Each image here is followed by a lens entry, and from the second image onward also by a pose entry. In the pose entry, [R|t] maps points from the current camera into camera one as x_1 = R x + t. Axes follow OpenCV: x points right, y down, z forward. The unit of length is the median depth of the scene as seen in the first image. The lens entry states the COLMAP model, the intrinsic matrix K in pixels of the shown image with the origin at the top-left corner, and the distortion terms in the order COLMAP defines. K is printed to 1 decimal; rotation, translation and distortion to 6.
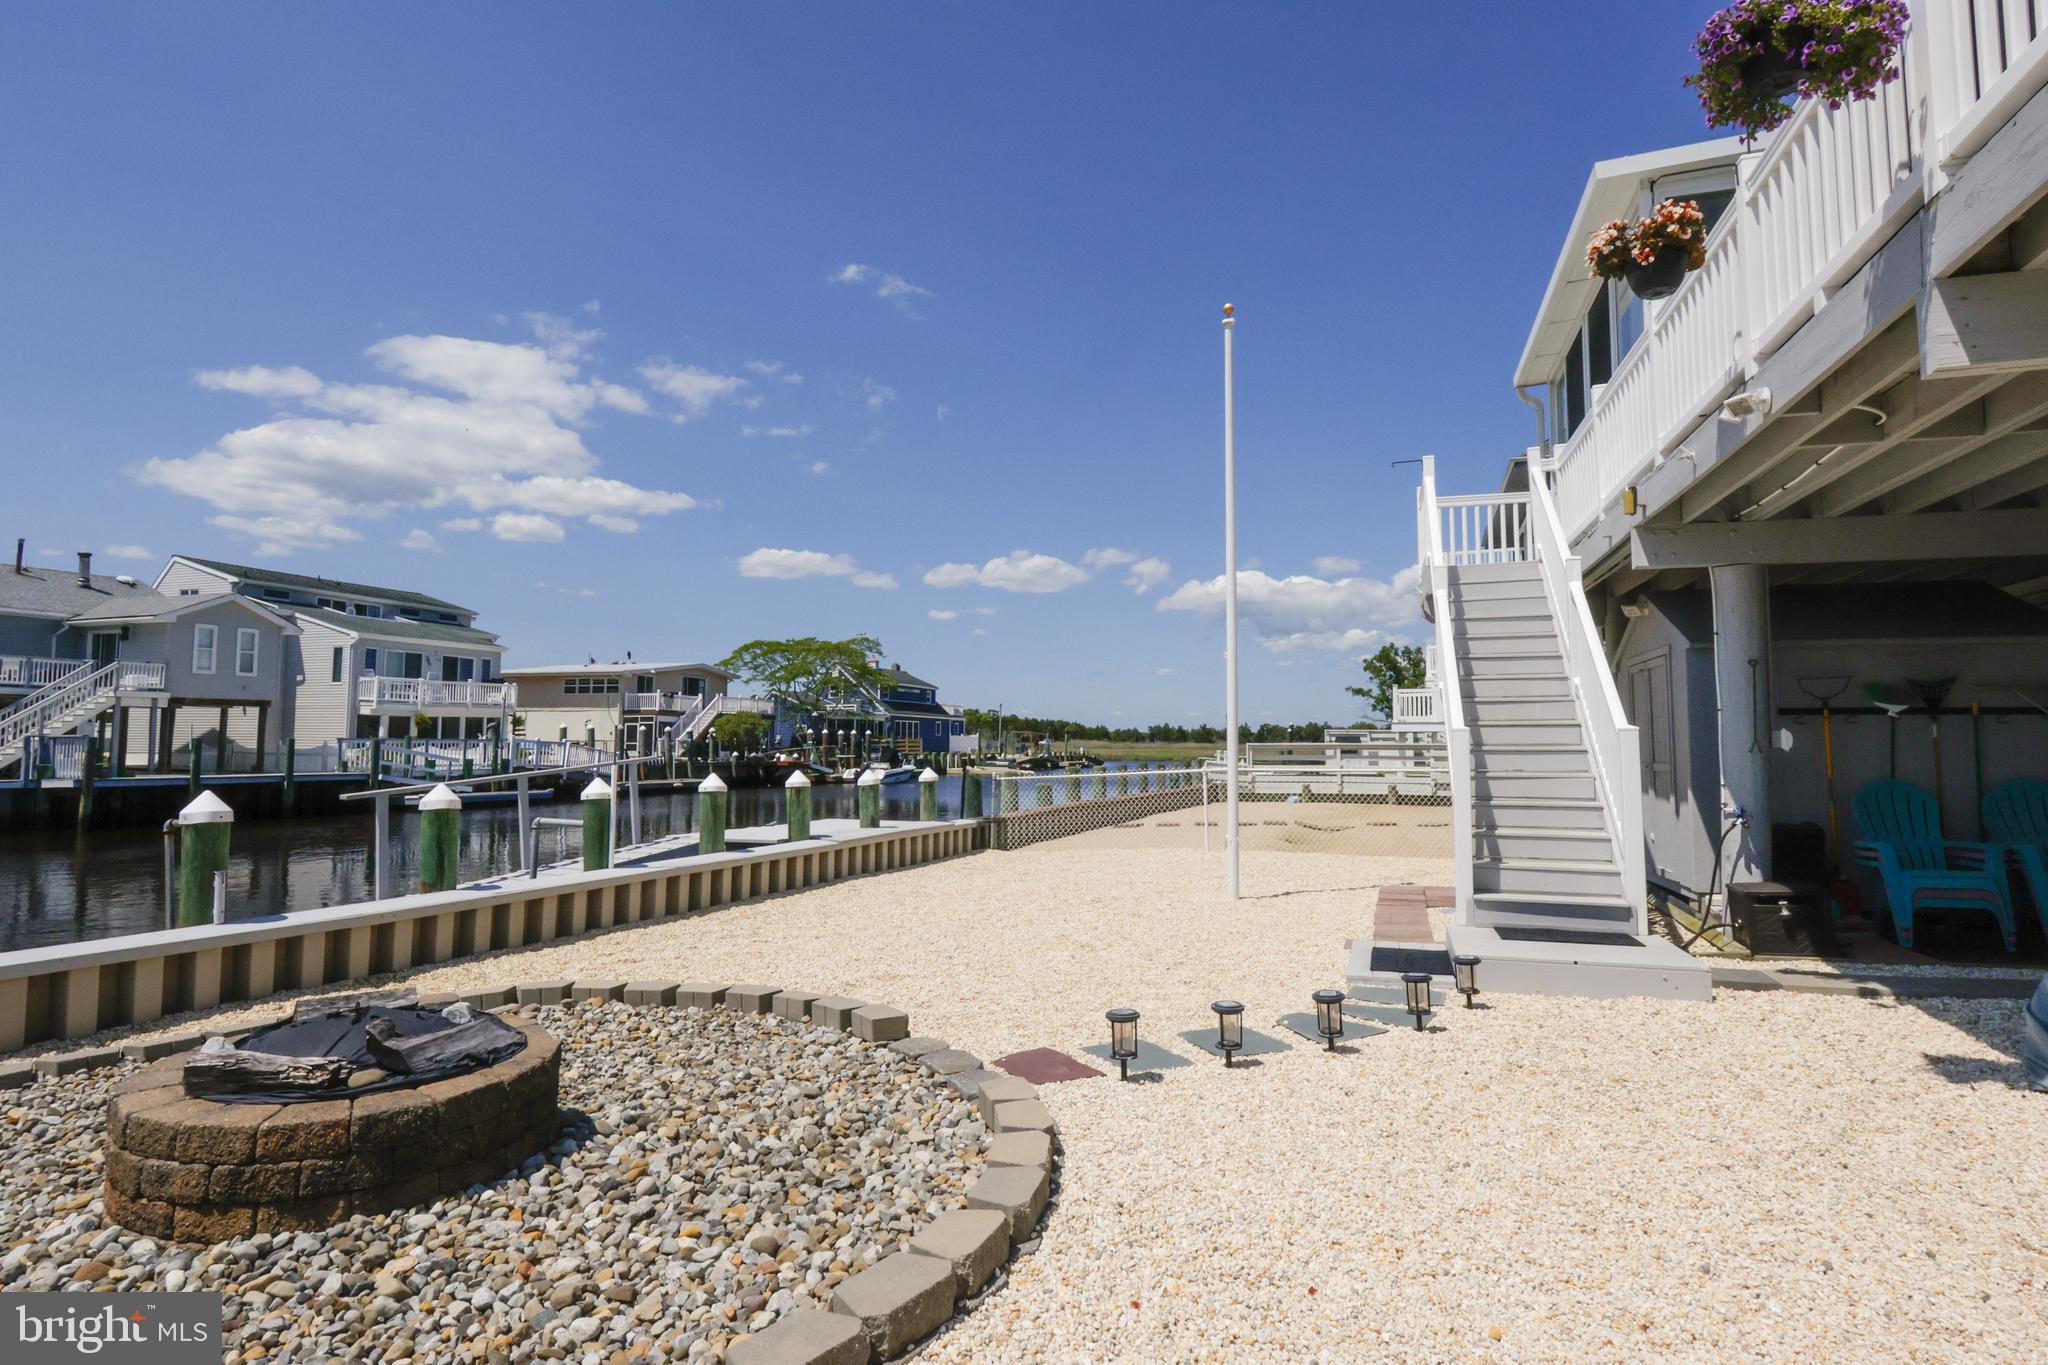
lens RADIAL K [[1099.9, 0, 1026.8], [0, 1099.9, 671.5], [0, 0, 1]] dist [0.003768, 0.000627]
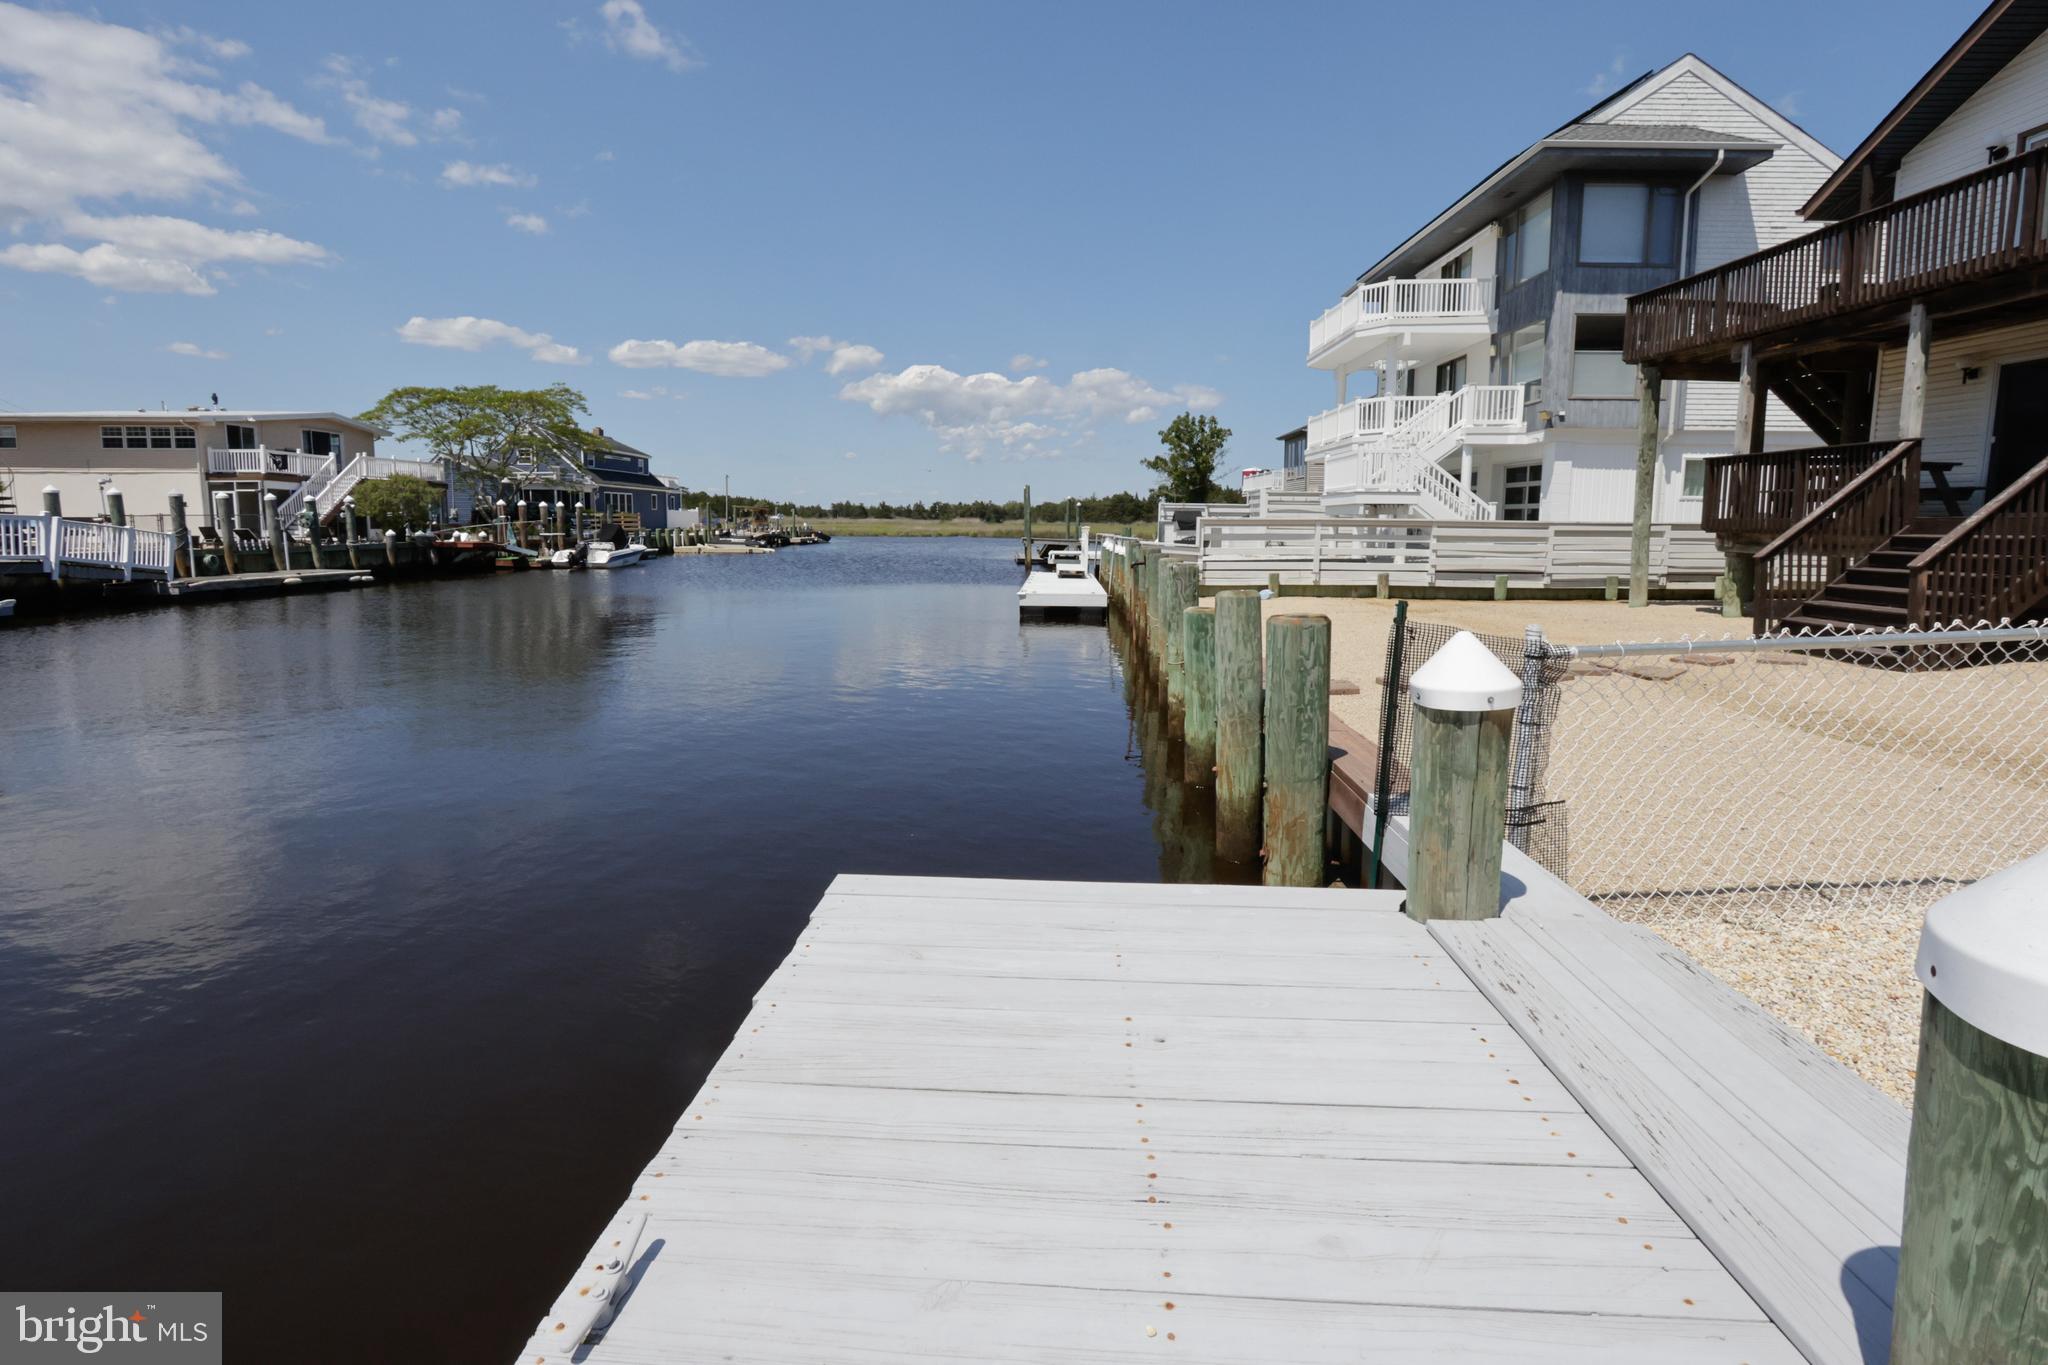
lens RADIAL K [[954.9, 0, 1082.2], [0, 954.9, 637.8], [0, 0, 1]] dist [-0.031173, -0.000618]
pose [[0.934199, -0.040734, 0.354418, -0.050345], [-0.026546, 0.982769, 0.182922, 0.014645], [-0.355762, -0.180294, 0.917021, 0.214941]]
